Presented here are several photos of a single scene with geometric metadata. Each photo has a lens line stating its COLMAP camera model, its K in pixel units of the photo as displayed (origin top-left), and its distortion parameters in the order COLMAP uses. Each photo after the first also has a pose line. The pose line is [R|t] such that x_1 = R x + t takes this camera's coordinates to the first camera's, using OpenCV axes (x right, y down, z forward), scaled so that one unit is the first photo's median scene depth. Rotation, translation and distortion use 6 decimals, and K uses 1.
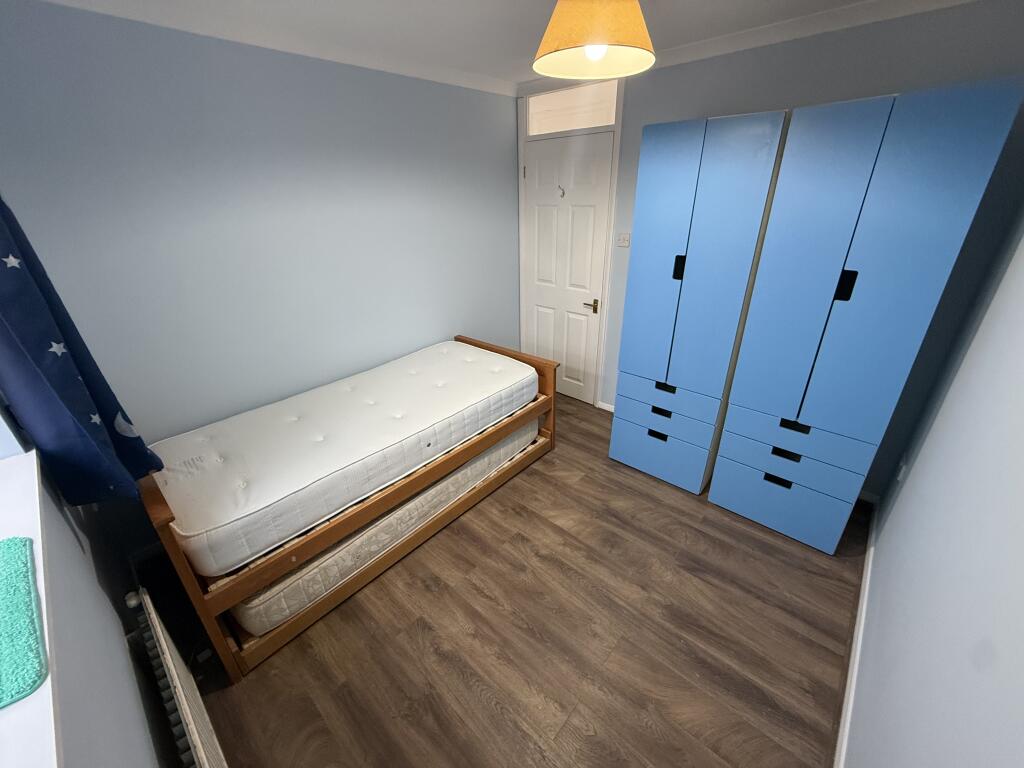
lens RADIAL K [[407.9, 0, 509.1], [0, 407.9, 383.4], [0, 0, 1]] dist [-0.003295, -0.000517]
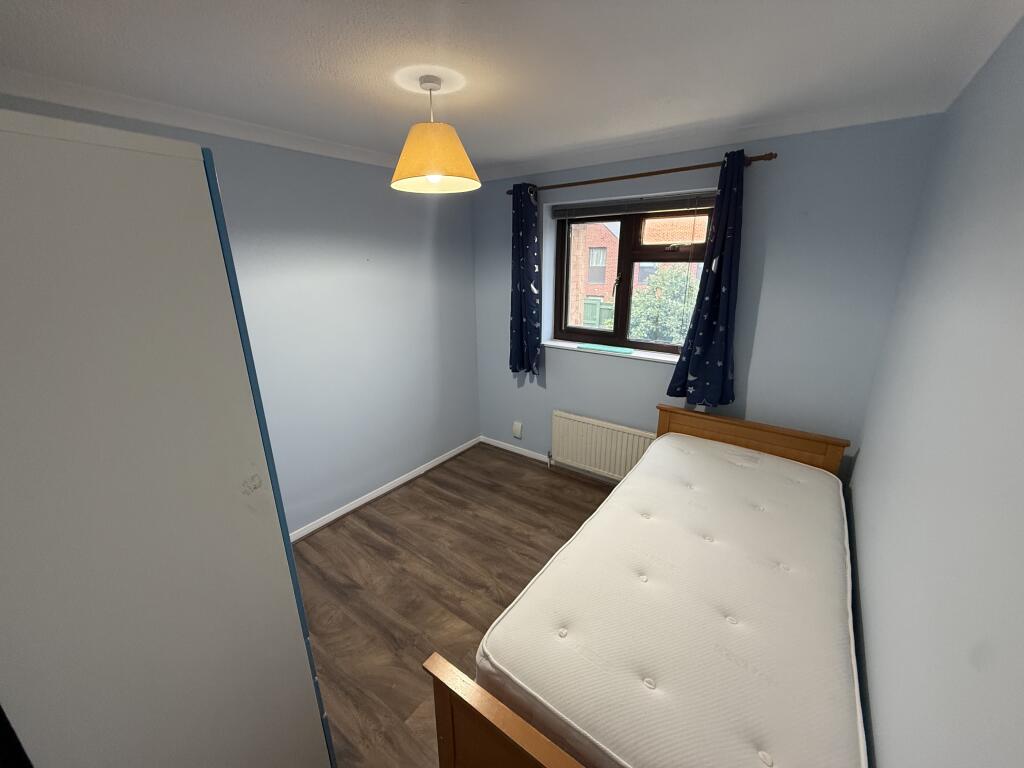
lens RADIAL K [[407.9, 0, 509.1], [0, 407.9, 383.4], [0, 0, 1]] dist [-0.003295, -0.000517]
pose [[-0.995194, 0.056962, -0.079644, 0.071616], [-0.010781, 0.744691, 0.667322, -0.758475], [0.097323, 0.664974, -0.740499, 1.560337]]
